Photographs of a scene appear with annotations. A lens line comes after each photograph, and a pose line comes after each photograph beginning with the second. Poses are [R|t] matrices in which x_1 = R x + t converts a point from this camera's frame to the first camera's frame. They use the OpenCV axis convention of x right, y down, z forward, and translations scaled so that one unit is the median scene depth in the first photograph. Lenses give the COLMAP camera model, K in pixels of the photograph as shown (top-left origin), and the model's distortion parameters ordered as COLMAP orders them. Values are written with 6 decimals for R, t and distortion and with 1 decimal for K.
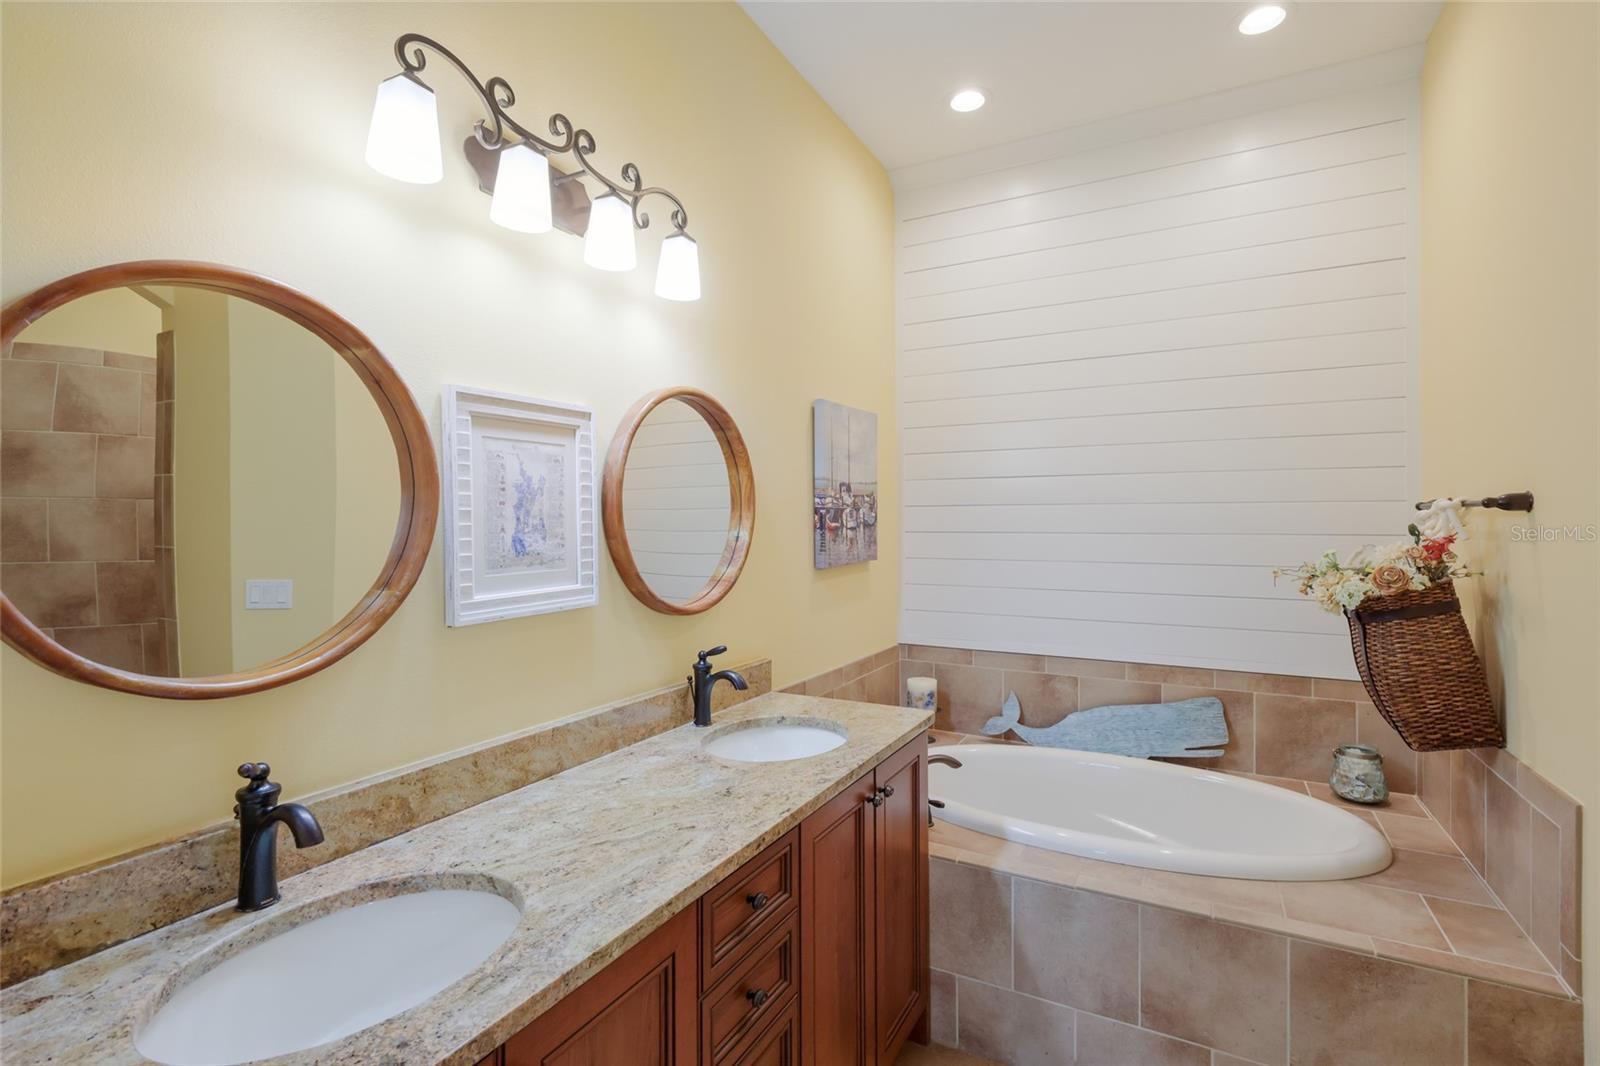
lens RADIAL K [[765.4, 0, 800.0], [0, 765.4, 533.0], [0, 0, 1]] dist [0.005200, 0.000147]
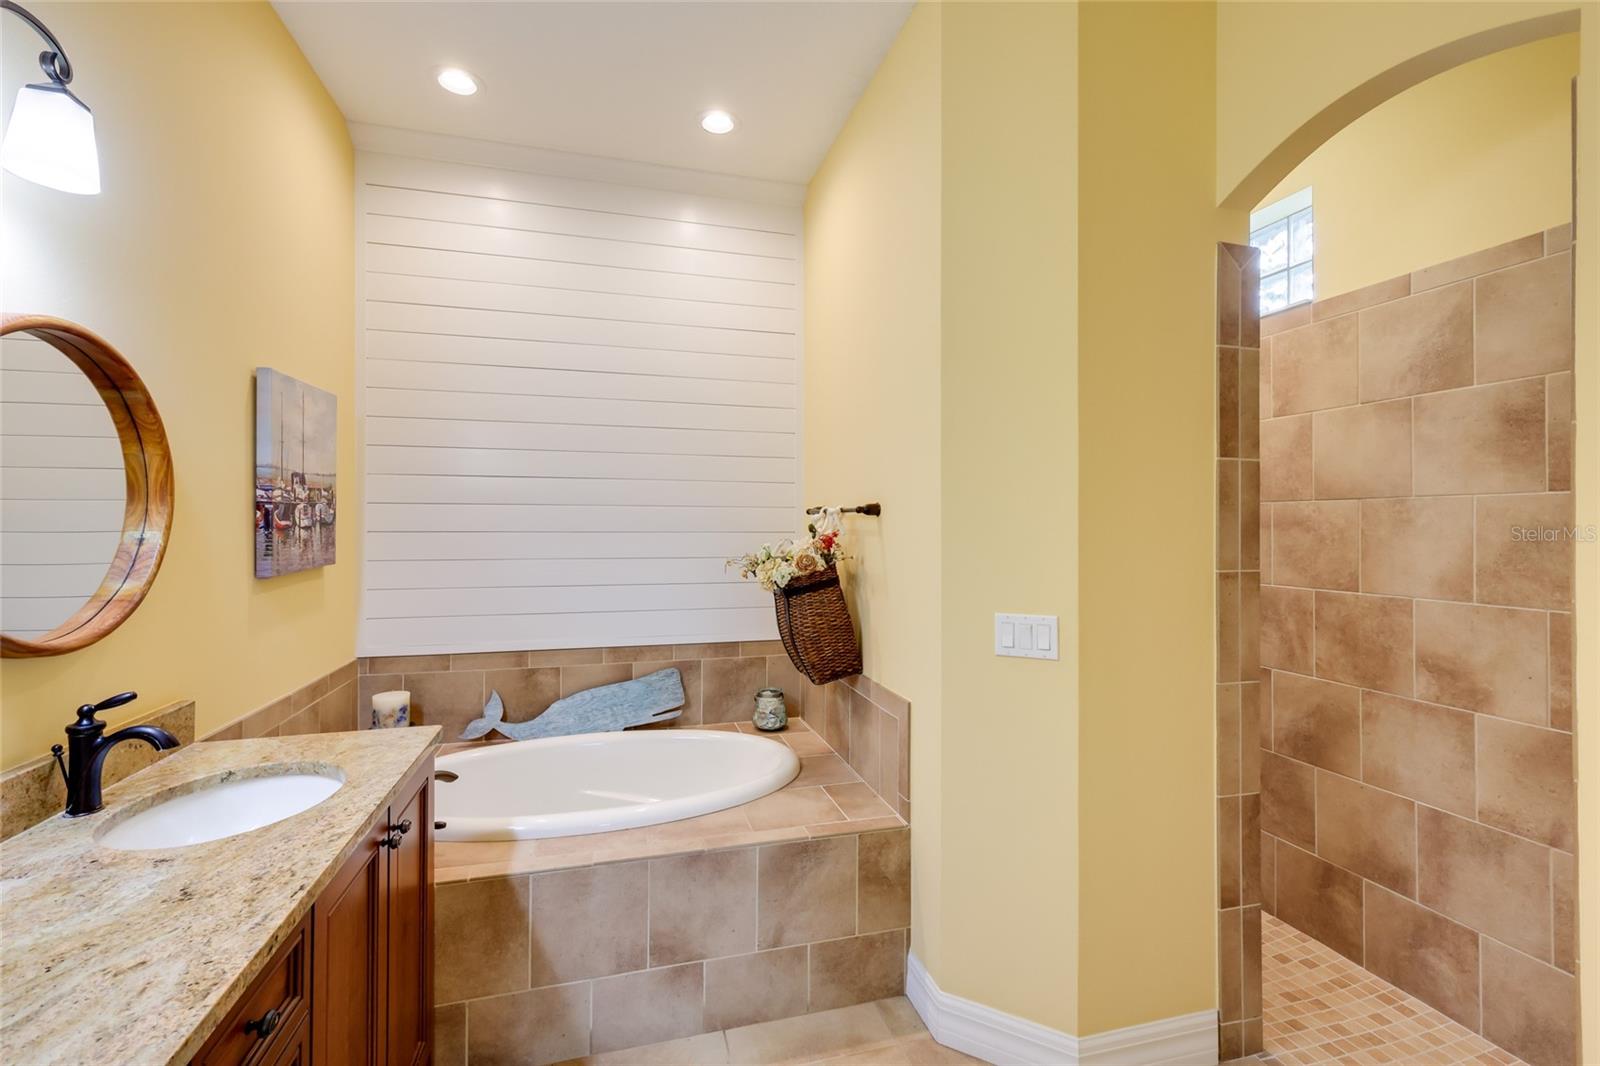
lens RADIAL K [[699.4, 0, 803.1], [0, 699.4, 526.9], [0, 0, 1]] dist [0.004316, -0.000356]
pose [[0.714314, 0.000123, 0.699825, -0.105233], [0.005752, 0.999965, -0.006047, 0.001204], [-0.699801, 0.008345, 0.714289, 0.090864]]
